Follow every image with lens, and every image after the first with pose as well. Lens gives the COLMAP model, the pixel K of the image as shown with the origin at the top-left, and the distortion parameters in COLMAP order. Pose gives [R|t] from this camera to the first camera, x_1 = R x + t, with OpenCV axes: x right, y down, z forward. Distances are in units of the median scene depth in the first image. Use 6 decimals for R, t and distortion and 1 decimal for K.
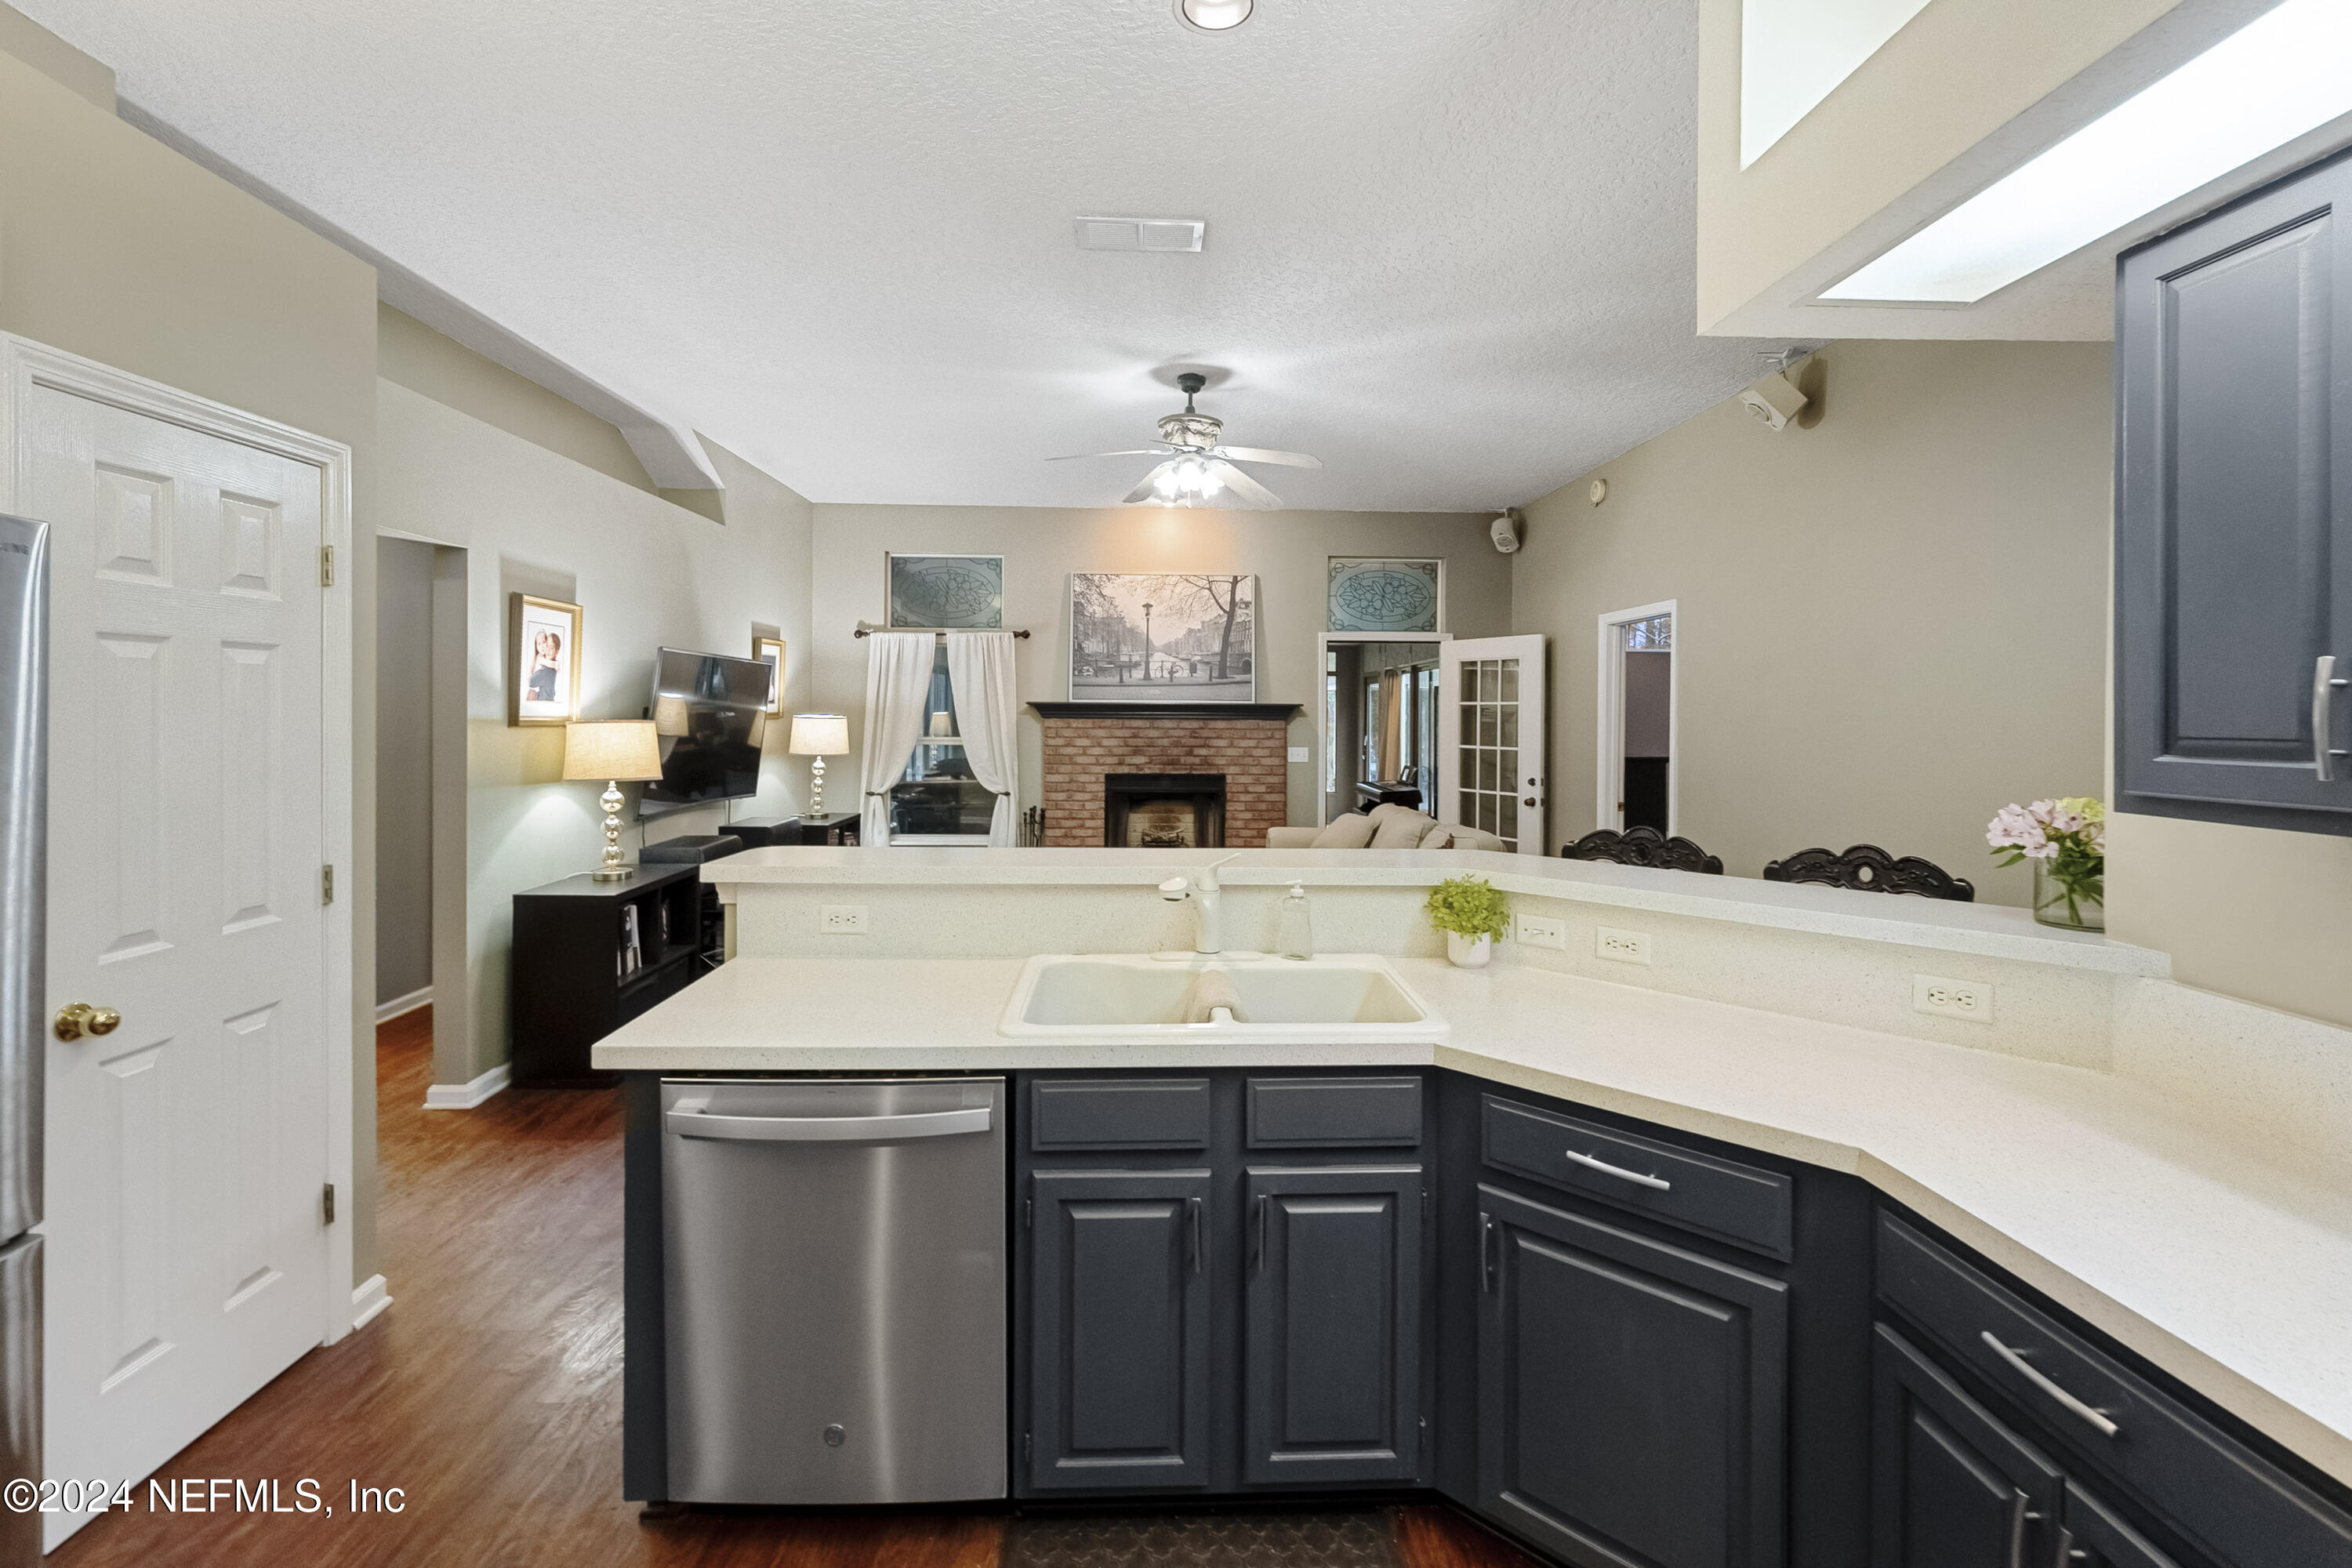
lens RADIAL K [[994.5, 0, 1173.8], [0, 994.5, 717.0], [0, 0, 1]] dist [-0.001666, -0.000235]
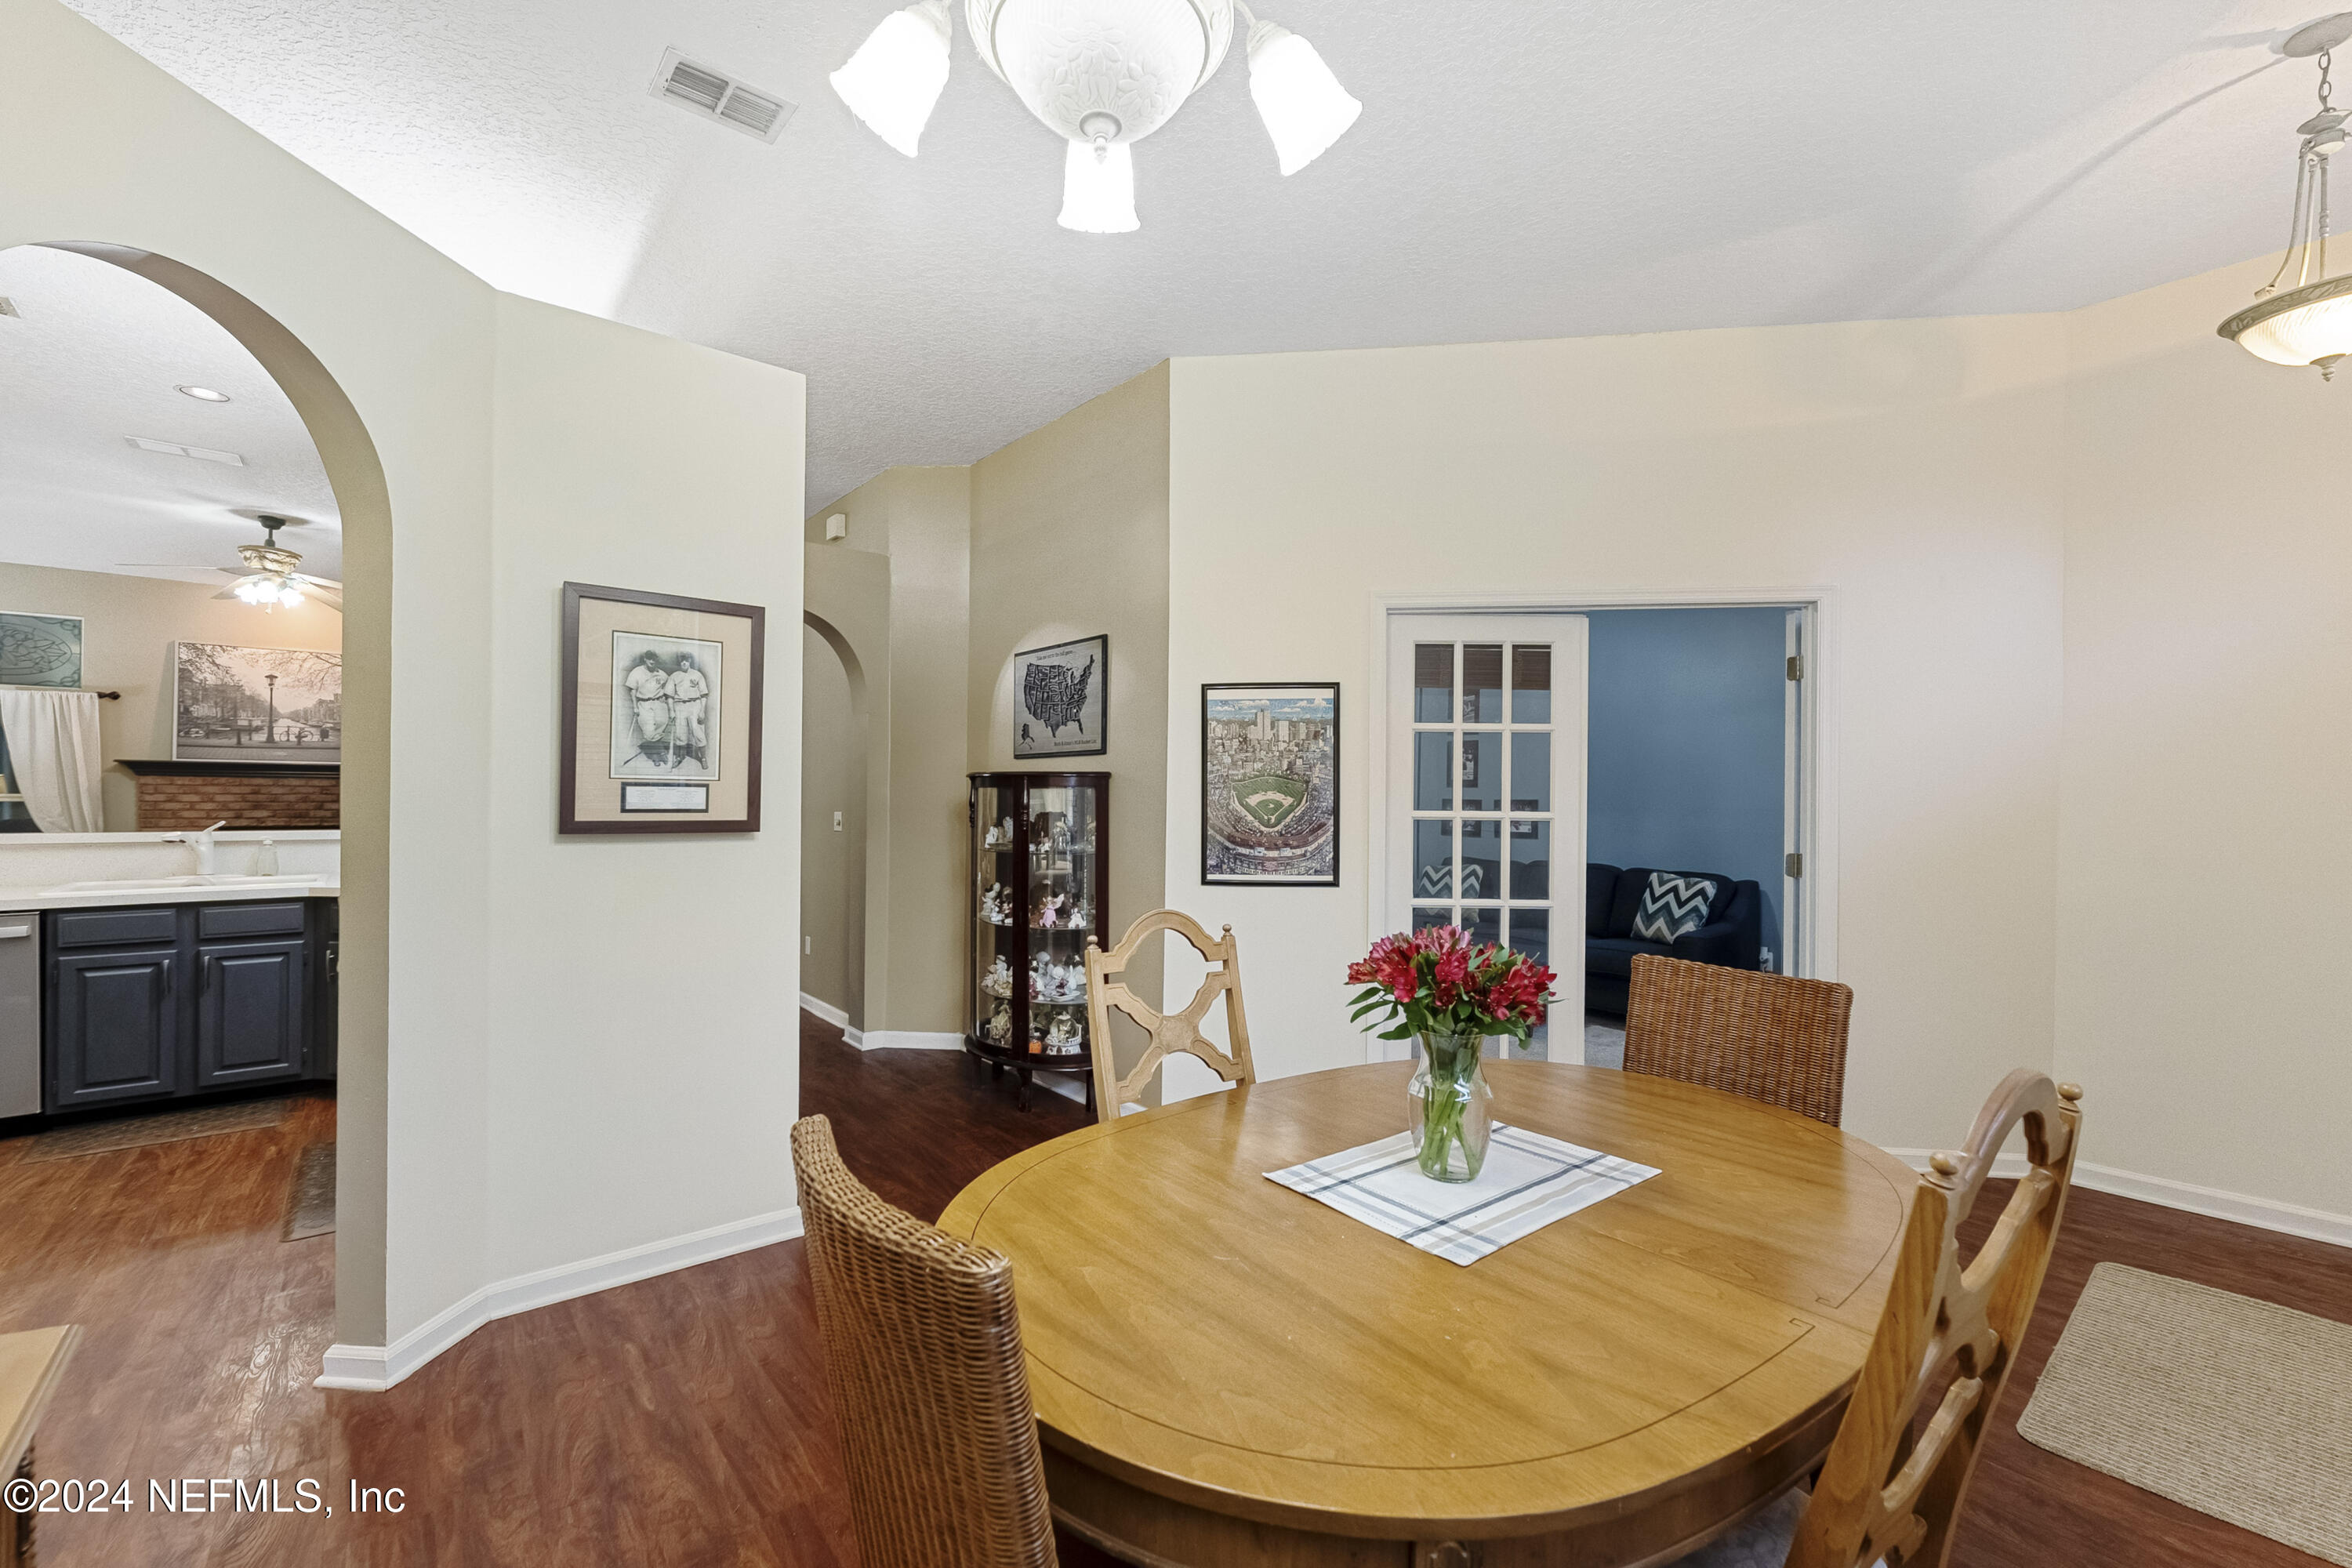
lens RADIAL K [[956.0, 0, 1171.4], [0, 956.0, 793.9], [0, 0, 1]] dist [-0.009944, 0.000170]
pose [[0.785478, -0.000312, 0.618890, 0.111116], [0.003496, 0.999986, -0.003932, 0.028566], [-0.618880, 0.005252, 0.785468, -0.476337]]
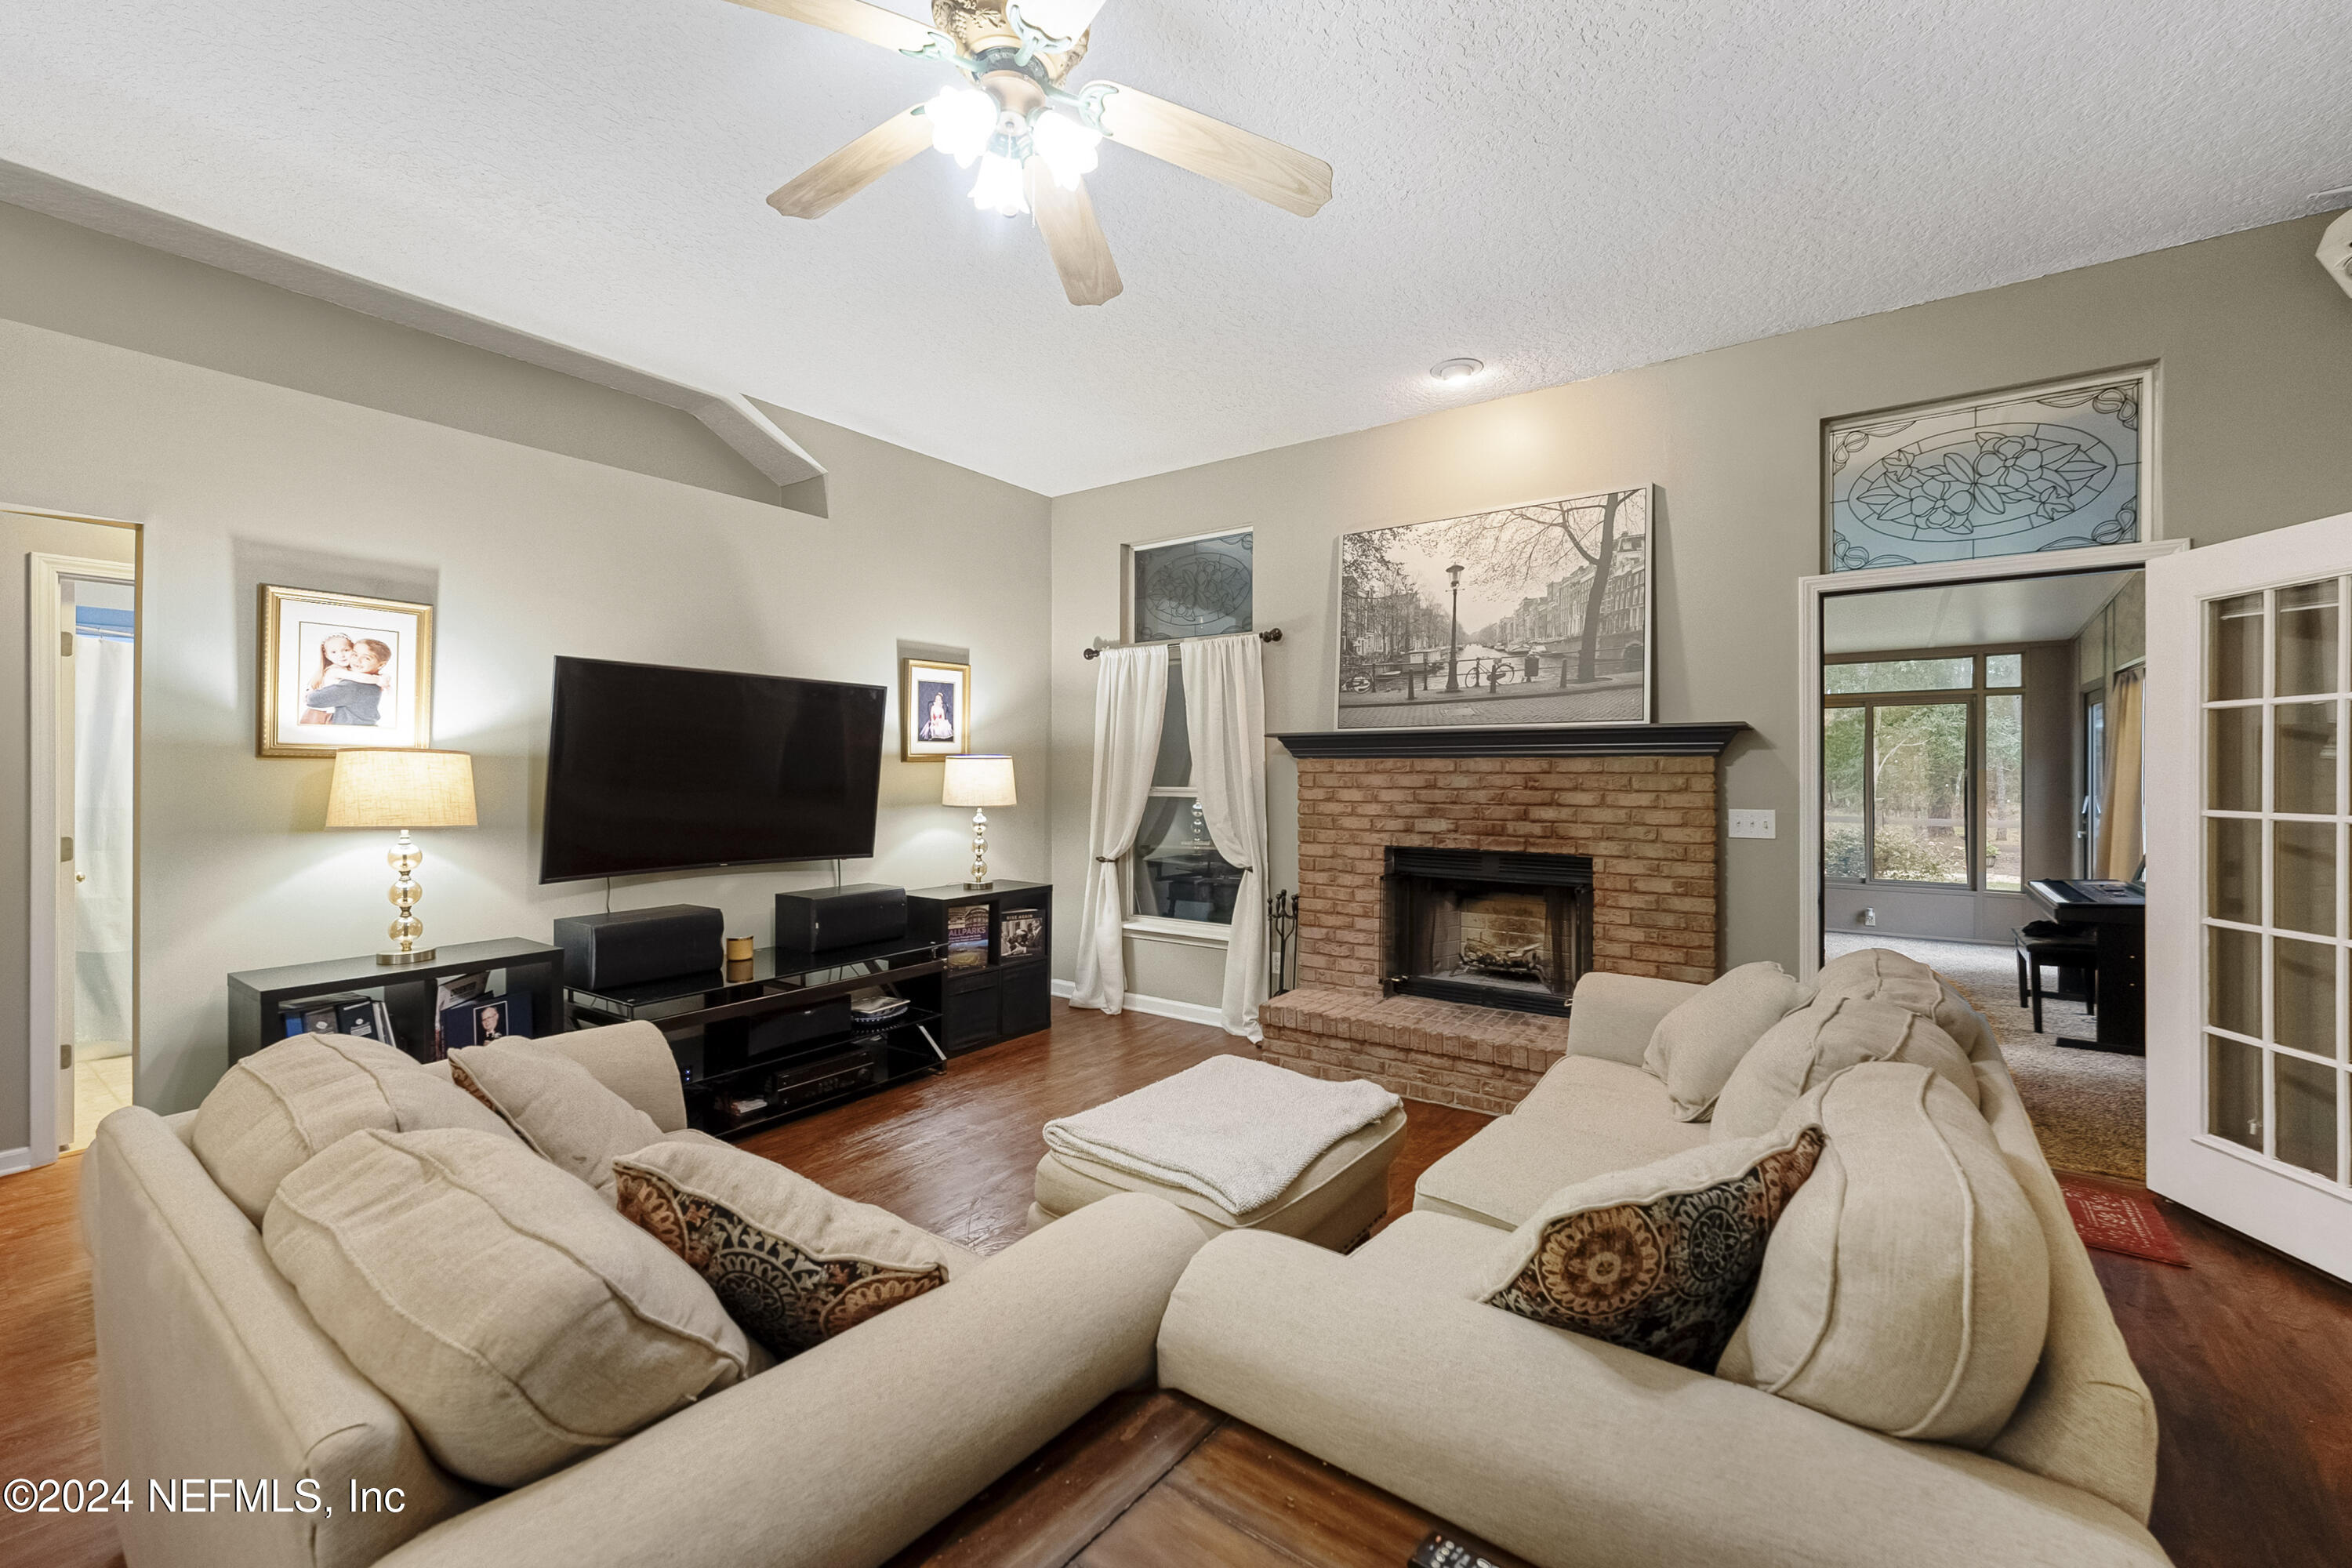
lens RADIAL K [[947.1, 0, 1183.8], [0, 947.1, 774.2], [0, 0, 1]] dist [-0.001726, -0.000233]
pose [[0.795157, -0.005164, -0.606381, 0.191375], [0.001273, 0.999976, -0.006847, 0.015932], [0.606402, 0.004673, 0.795144, 0.450134]]
